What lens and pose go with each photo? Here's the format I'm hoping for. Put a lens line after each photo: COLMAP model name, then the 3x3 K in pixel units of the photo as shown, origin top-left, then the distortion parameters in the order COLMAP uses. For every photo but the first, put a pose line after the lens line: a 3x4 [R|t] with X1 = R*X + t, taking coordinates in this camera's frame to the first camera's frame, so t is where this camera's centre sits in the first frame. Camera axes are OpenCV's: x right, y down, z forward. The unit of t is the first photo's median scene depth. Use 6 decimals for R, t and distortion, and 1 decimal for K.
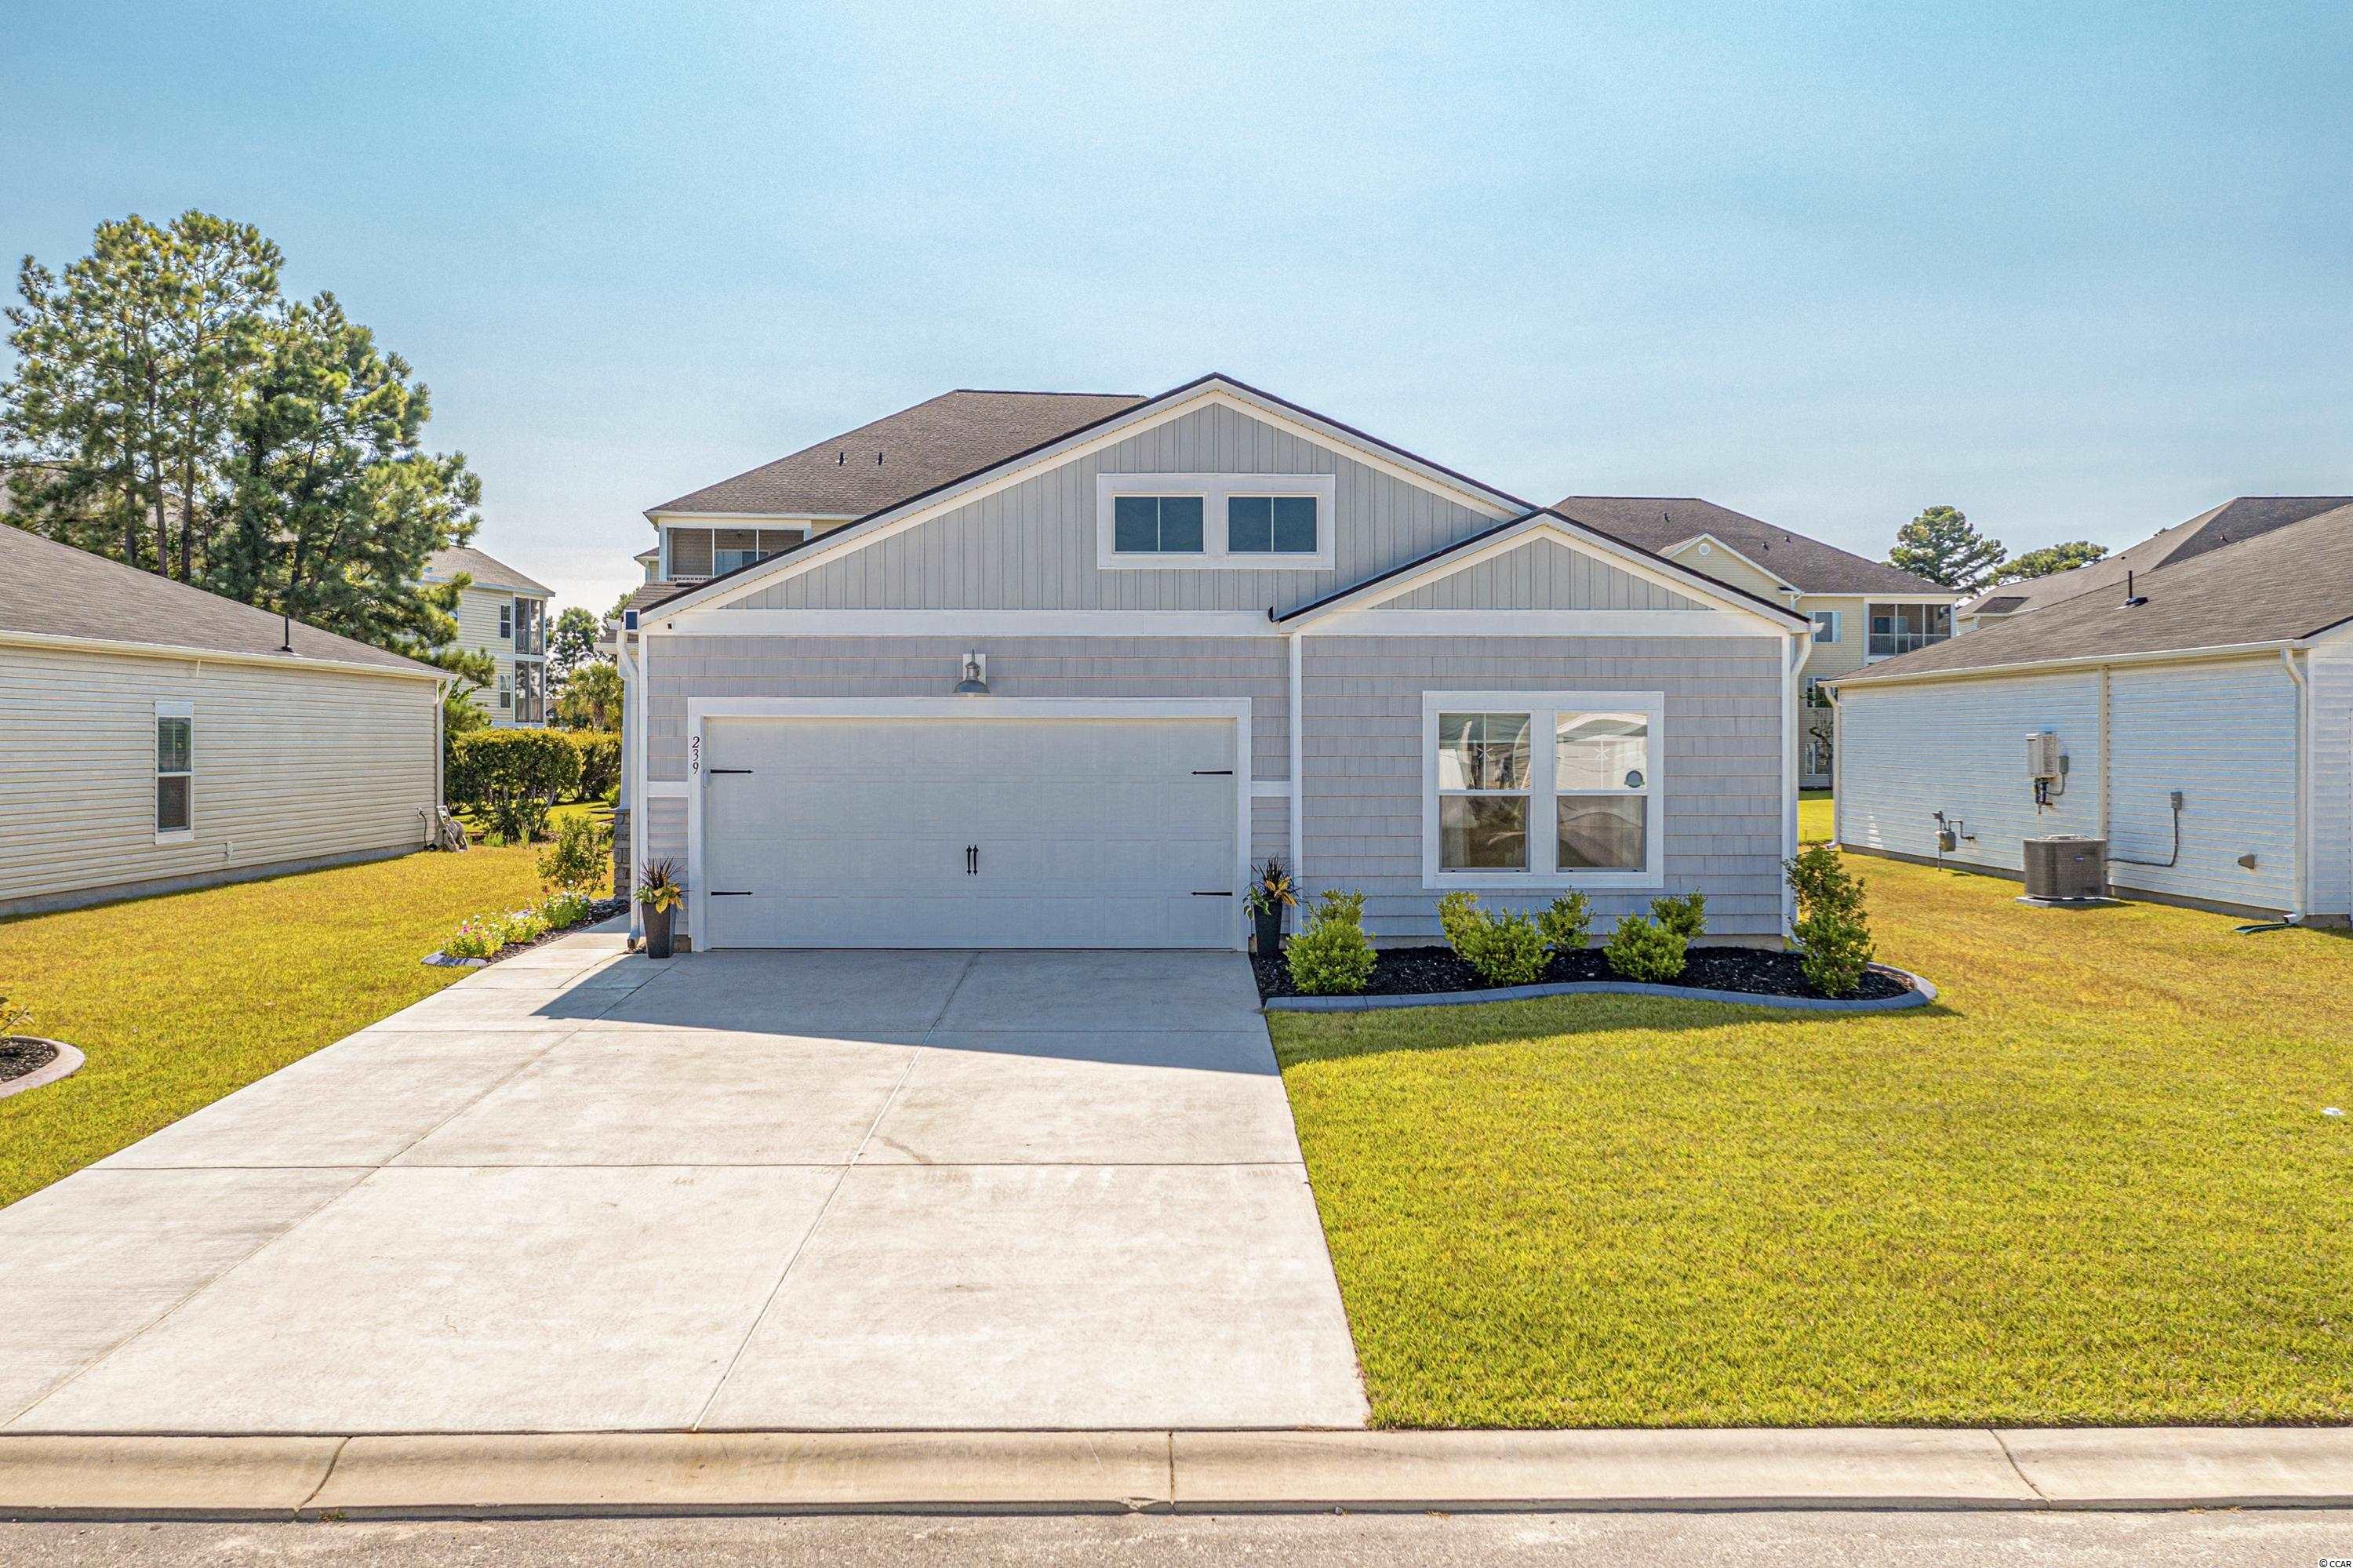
lens RADIAL K [[1906.8, 0, 1176.5], [0, 1906.8, 784.0], [0, 0, 1]] dist [-0.005390, 0.015473]
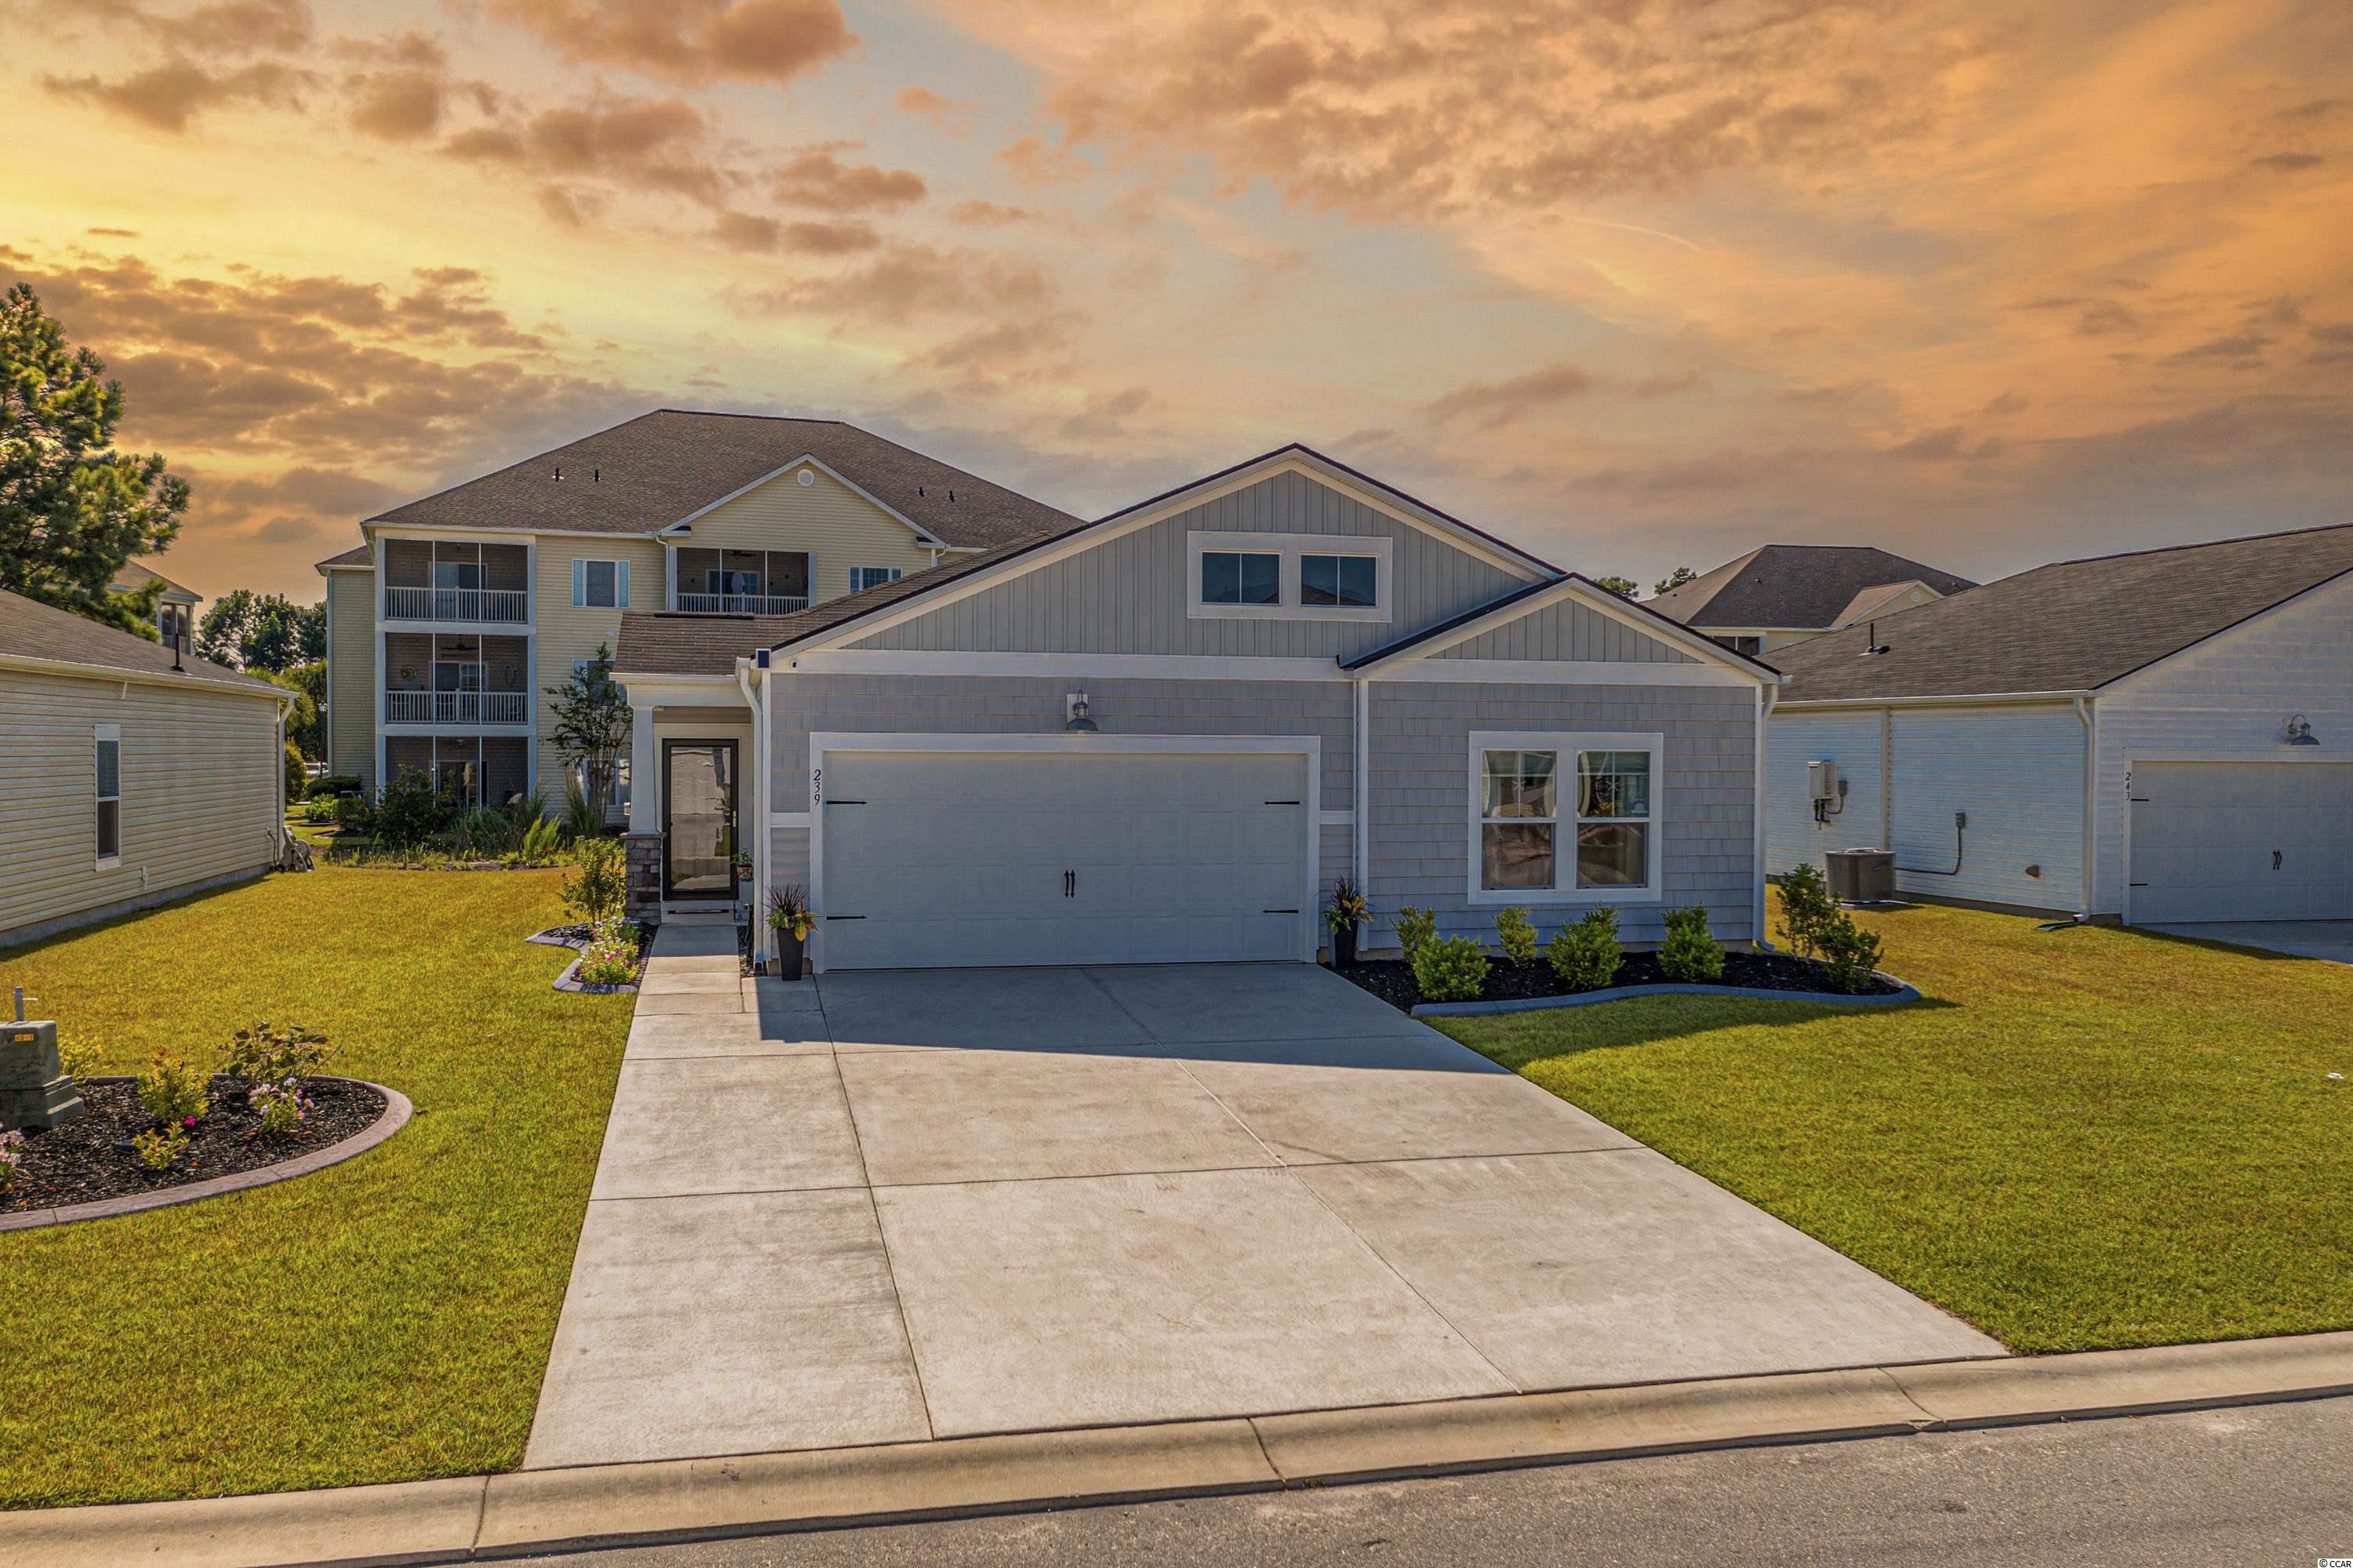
lens RADIAL K [[1810.1, 0, 1176.5], [0, 1810.1, 784.0], [0, 0, 1]] dist [-0.003515, 0.014744]
pose [[0.978956, 0.000443, 0.204069, -0.262187], [0.000423, 0.999991, -0.004201, -0.012616], [-0.204069, 0.004199, 0.978948, -0.020905]]
